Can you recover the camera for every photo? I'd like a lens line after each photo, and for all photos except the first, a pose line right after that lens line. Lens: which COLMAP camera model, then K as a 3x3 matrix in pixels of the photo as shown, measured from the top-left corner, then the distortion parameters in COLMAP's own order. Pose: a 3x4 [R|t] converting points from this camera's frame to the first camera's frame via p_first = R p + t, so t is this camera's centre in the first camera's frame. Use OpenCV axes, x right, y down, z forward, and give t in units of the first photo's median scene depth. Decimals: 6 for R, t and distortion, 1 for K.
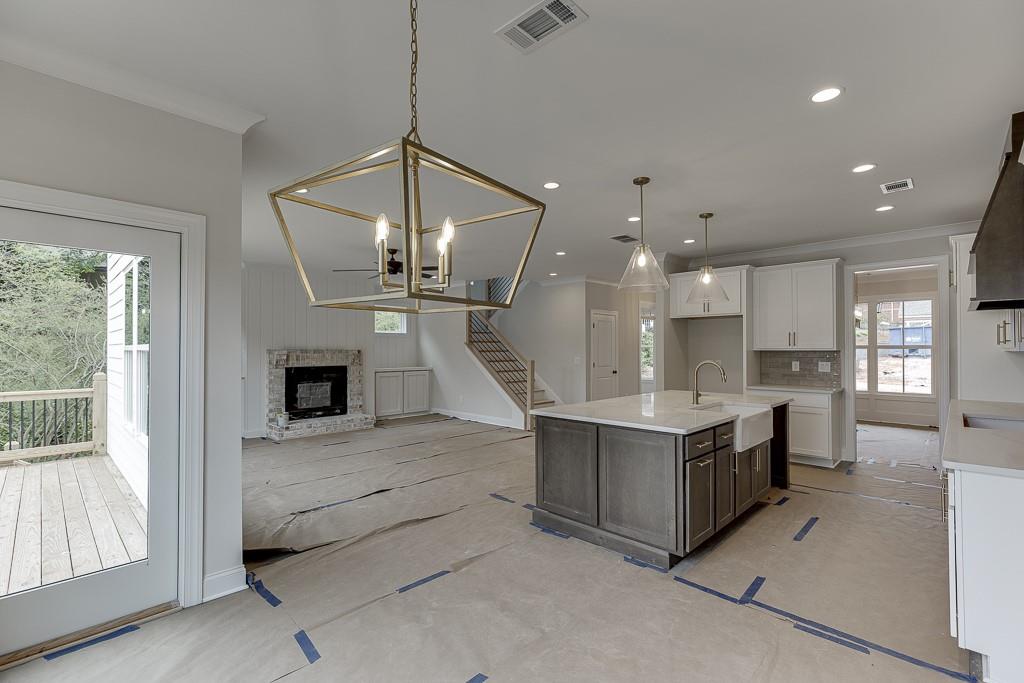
lens RADIAL K [[456.5, 0, 518.3], [0, 456.5, 345.2], [0, 0, 1]] dist [0.011728, -0.005161]
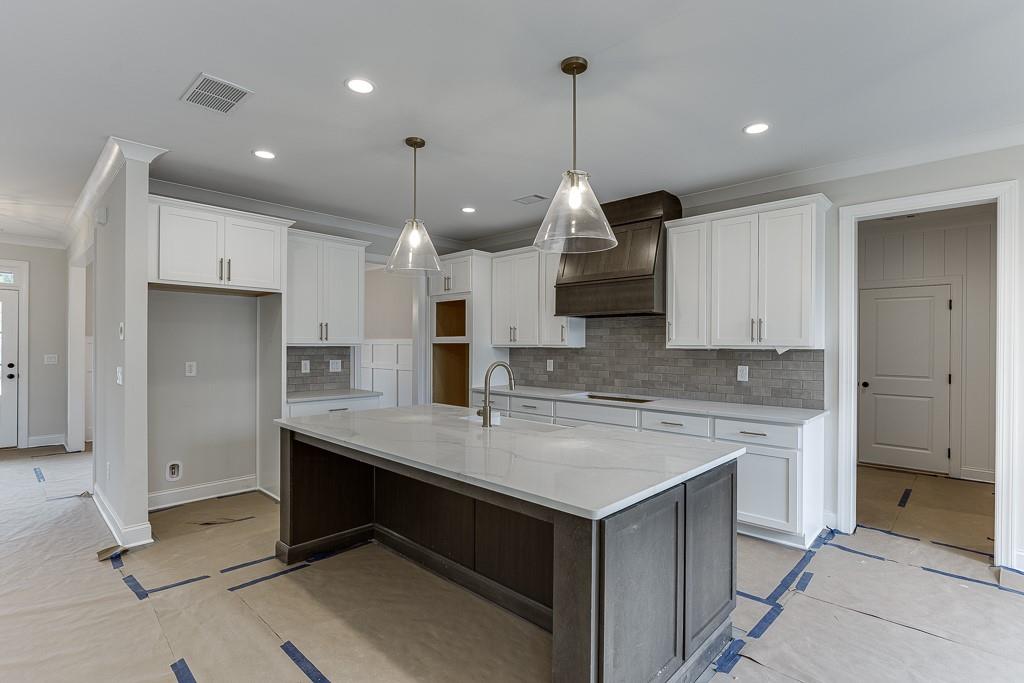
lens RADIAL K [[488.8, 0, 520.2], [0, 488.8, 345.2], [0, 0, 1]] dist [-0.006037, -0.000596]
pose [[-0.011688, 0.002708, 0.999928, -0.172210], [-0.012851, 0.999913, -0.002858, 0.005857], [-0.999849, -0.012884, -0.011652, 0.499094]]
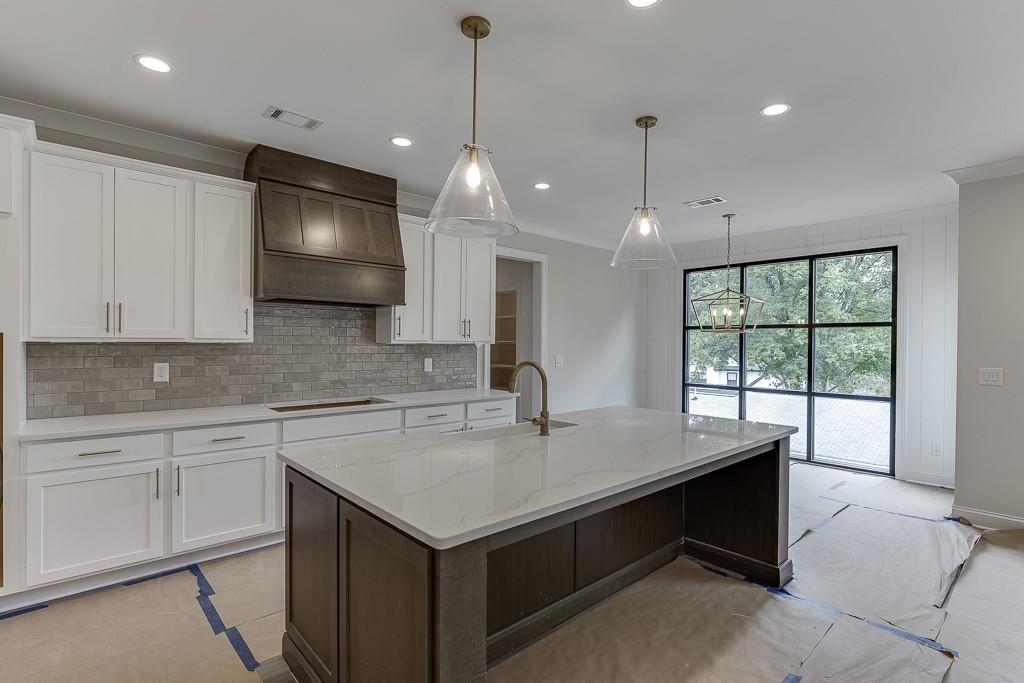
lens RADIAL K [[488.8, 0, 520.2], [0, 488.8, 345.2], [0, 0, 1]] dist [-0.006037, -0.000596]
pose [[-0.998132, -0.006408, 0.060756, 0.199248], [-0.006540, 0.999977, -0.001976, 0.007697], [-0.060742, -0.002370, -0.998151, 0.848166]]
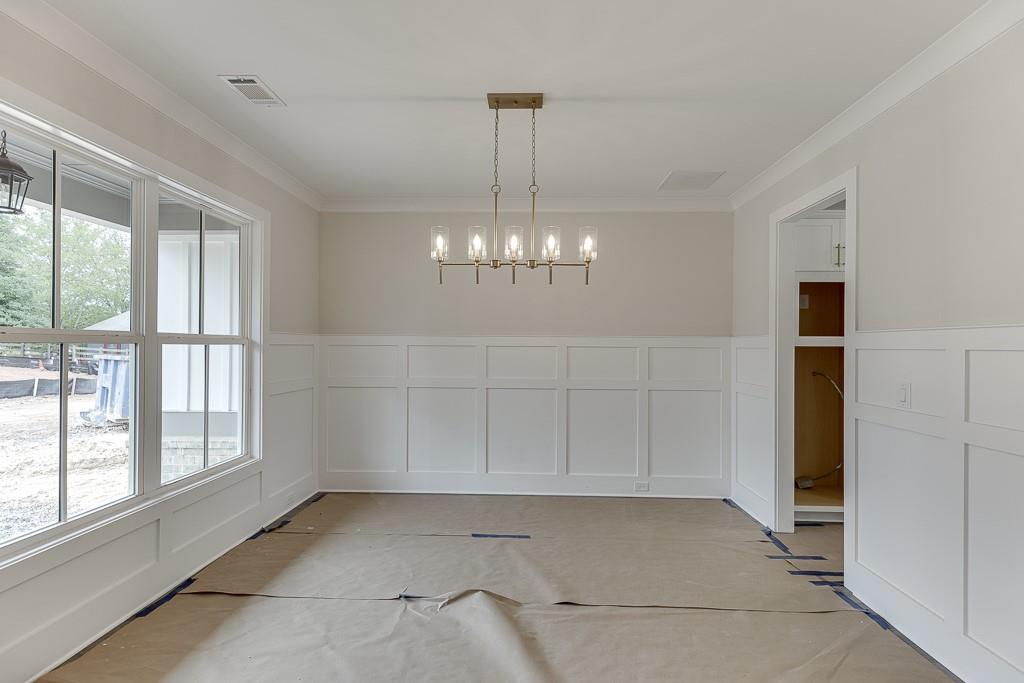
lens RADIAL K [[456.5, 0, 518.3], [0, 456.5, 345.2], [0, 0, 1]] dist [0.011728, -0.005161]
pose [[-0.671320, -0.001873, 0.741165, 0.425961], [-0.011619, 0.999901, -0.007997, 0.007559], [-0.741077, -0.013980, -0.671275, 1.116467]]
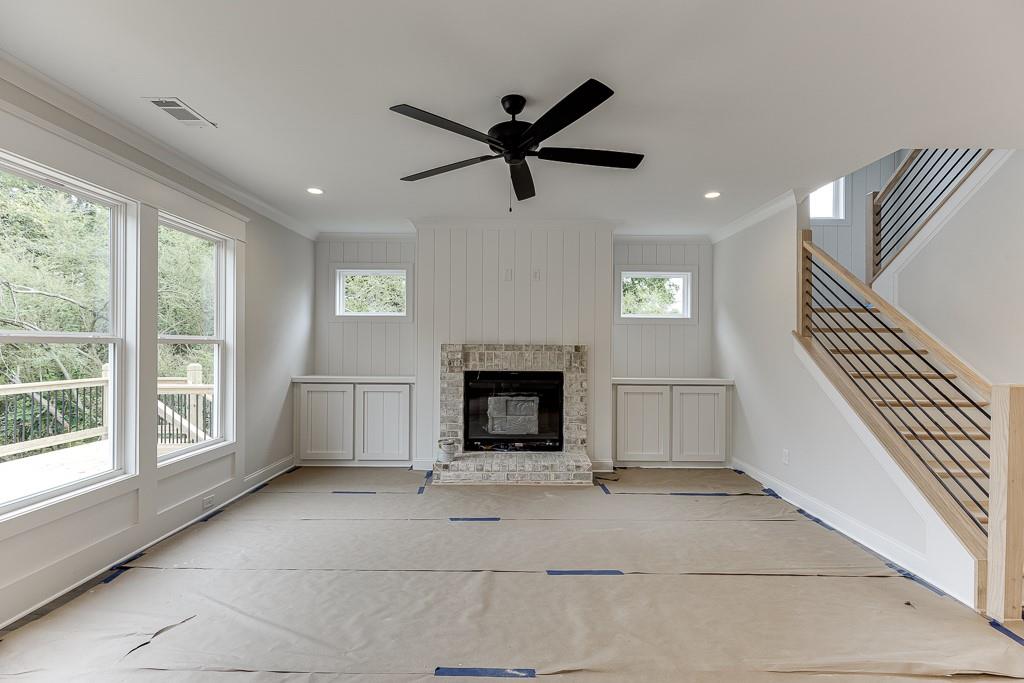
lens RADIAL K [[456.5, 0, 518.3], [0, 456.5, 345.2], [0, 0, 1]] dist [0.011728, -0.005161]
pose [[0.698693, 0.007058, -0.715386, 0.018315], [-0.002797, 0.999971, 0.007133, 0.006039], [0.715416, -0.002983, 0.698693, 0.565397]]
